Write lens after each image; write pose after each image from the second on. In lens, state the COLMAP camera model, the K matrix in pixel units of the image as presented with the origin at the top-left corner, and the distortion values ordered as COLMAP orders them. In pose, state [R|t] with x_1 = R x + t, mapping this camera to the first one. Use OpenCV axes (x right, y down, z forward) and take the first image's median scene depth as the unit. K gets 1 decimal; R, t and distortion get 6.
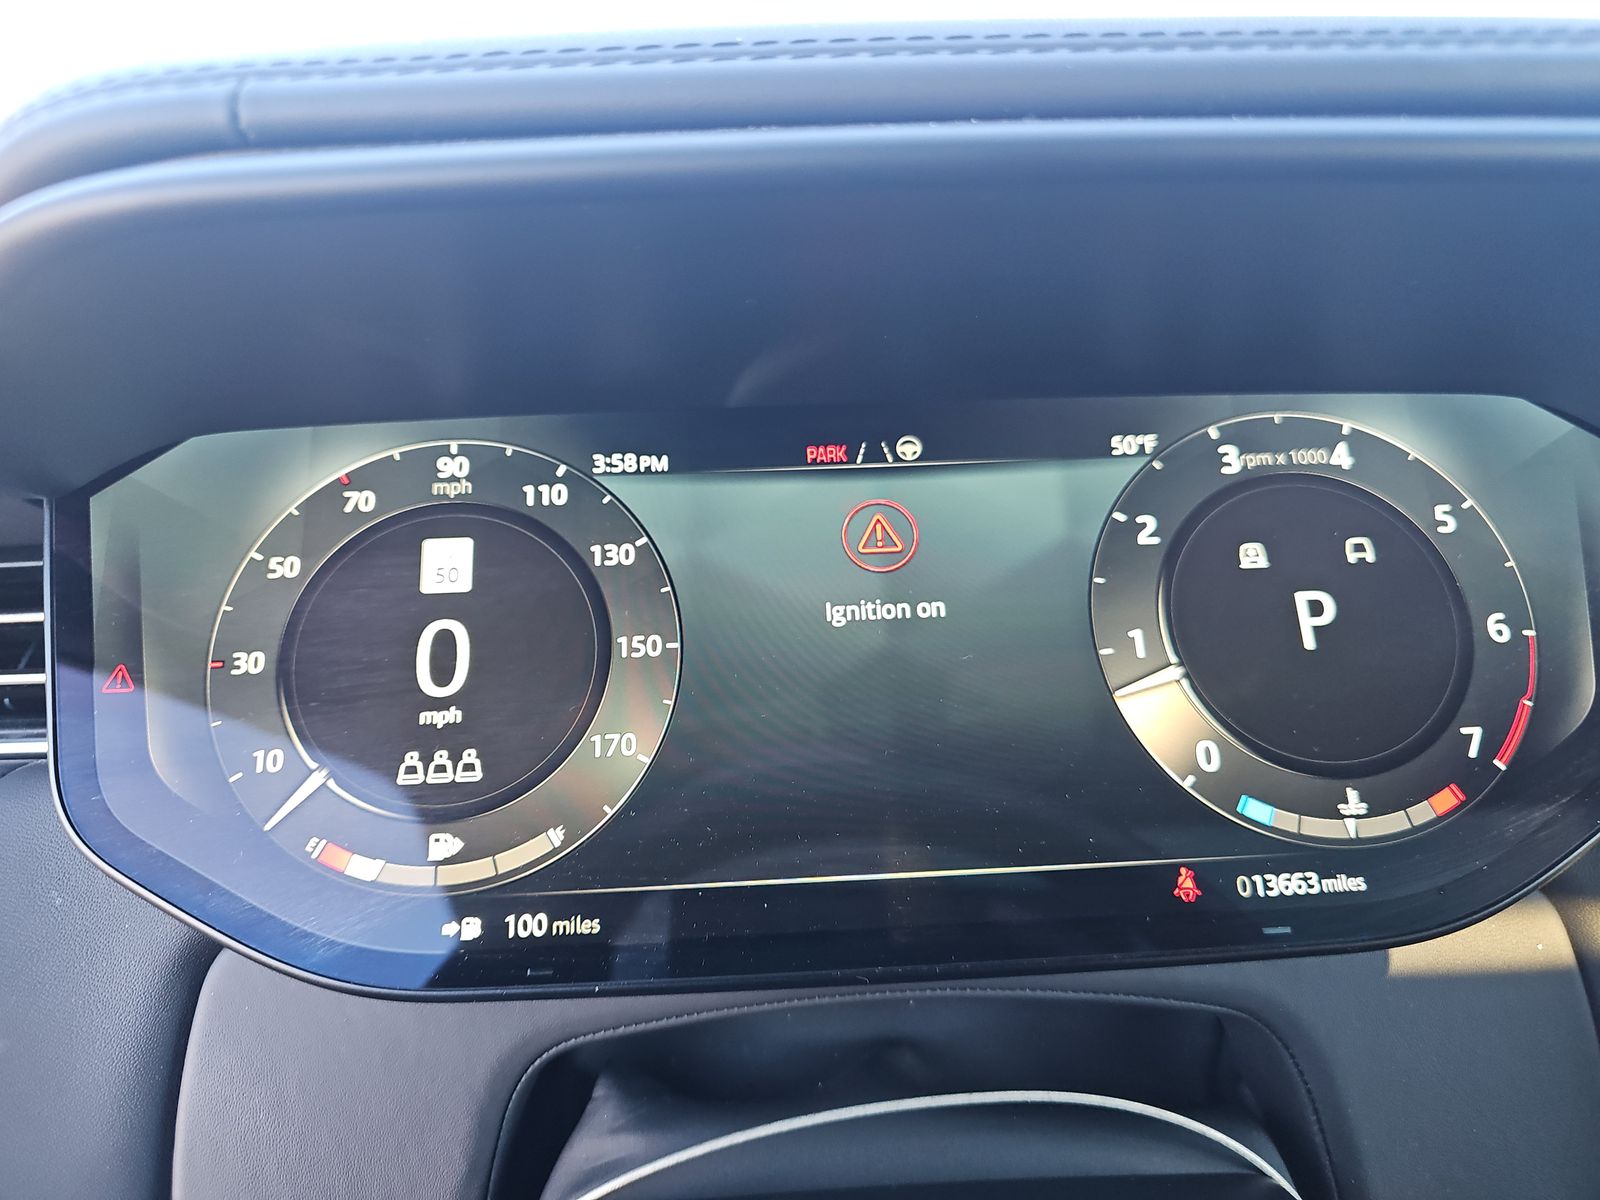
lens RADIAL K [[1053.0, 0, 800.0], [0, 1053.0, 600.0], [0, 0, 1]] dist [-0.008942, -0.003622]
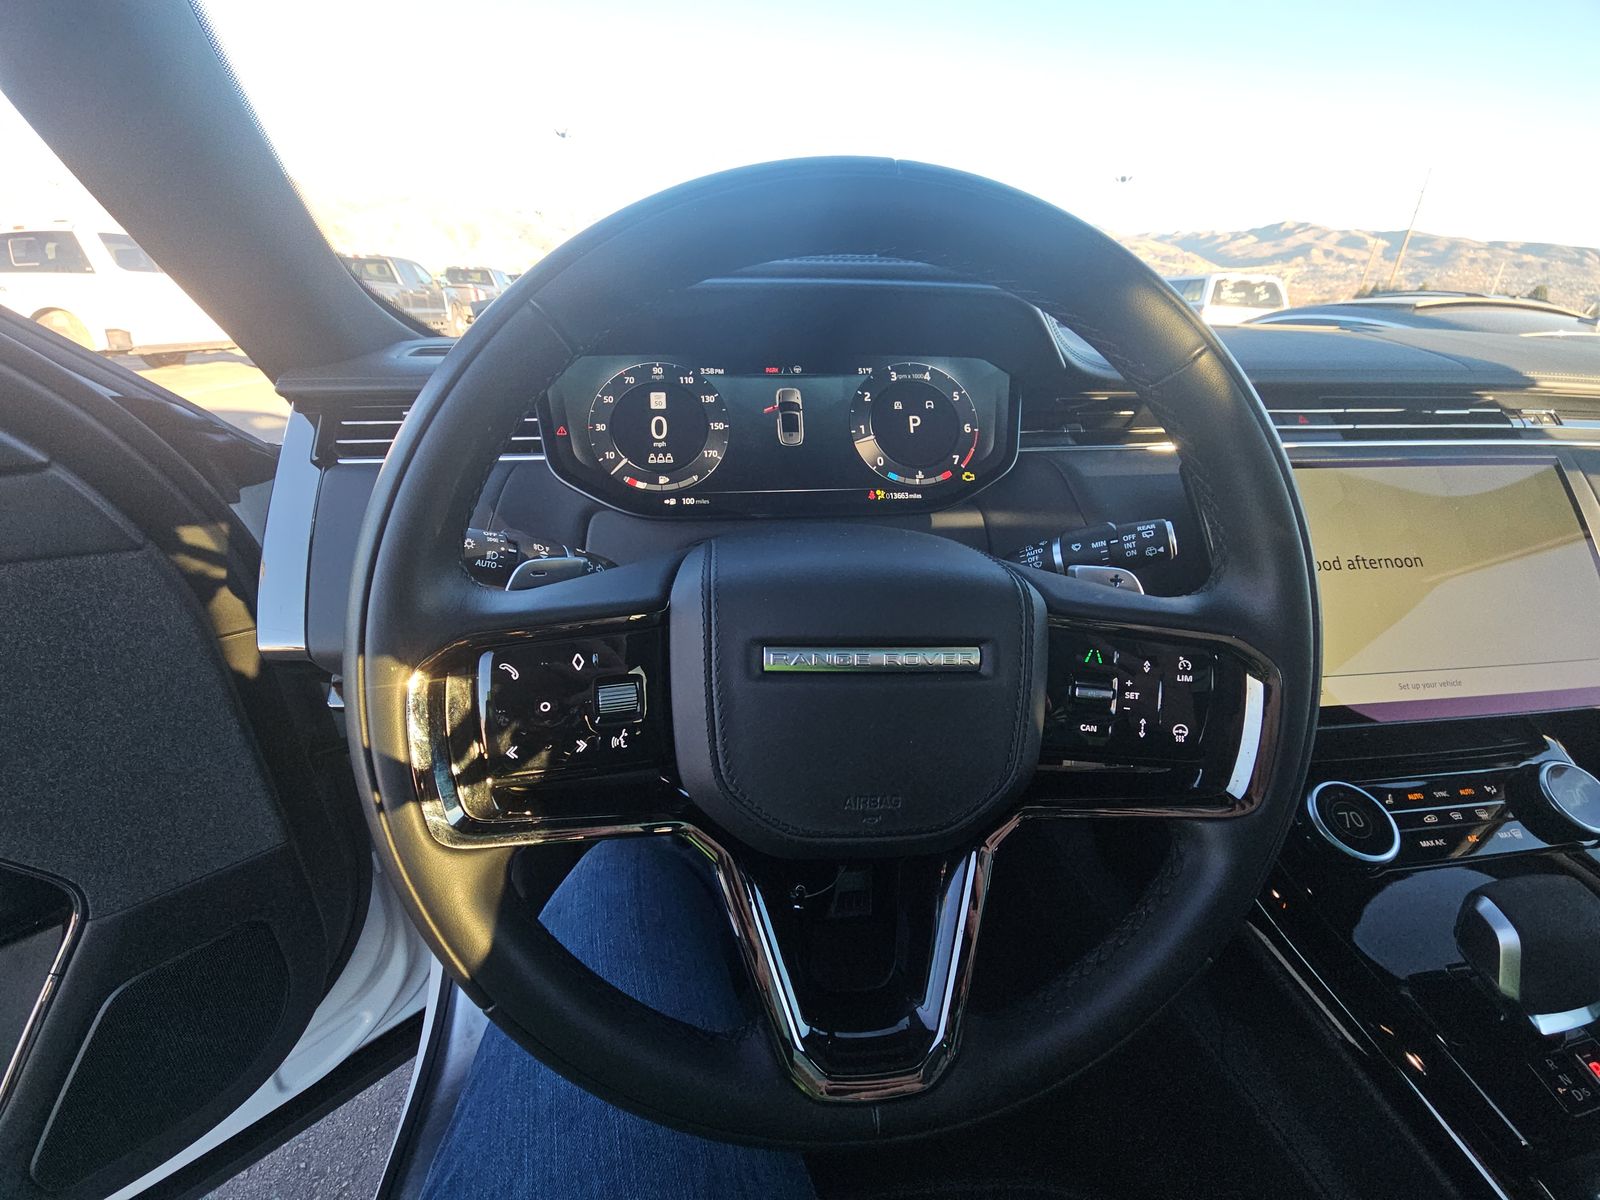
lens RADIAL K [[641.0, 0, 800.0], [0, 641.0, 600.0], [0, 0, 1]] dist [0.008383, -0.008980]
pose [[0.996062, -0.000404, 0.088660, -0.068153], [-0.011320, 0.991226, 0.131691, 0.318508], [-0.087935, -0.132176, 0.987318, -1.120041]]
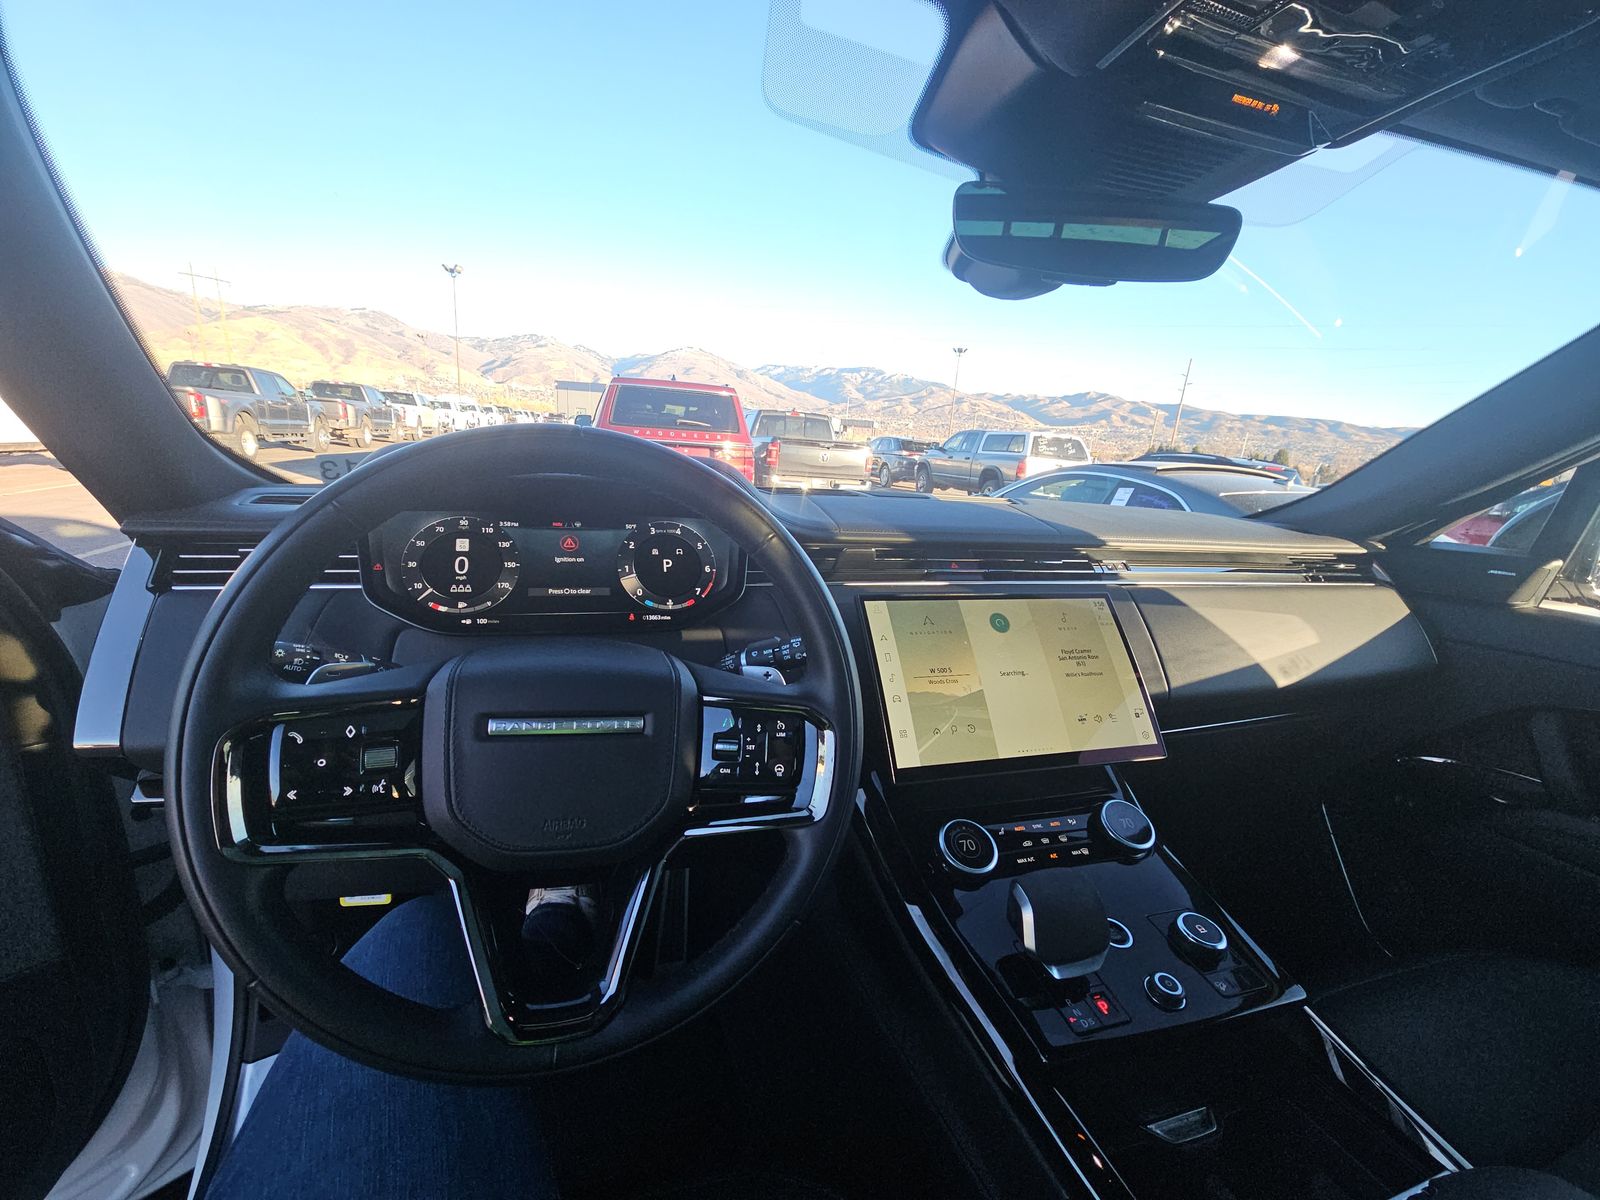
lens RADIAL K [[628.9, 0, 793.3], [0, 628.9, 610.2], [0, 0, 1]] dist [0.012076, -0.007922]
pose [[0.965046, 0.019909, 0.261325, 0.306536], [-0.011191, 0.999331, -0.034807, 0.310552], [-0.261843, 0.030666, 0.964623, -1.852433]]
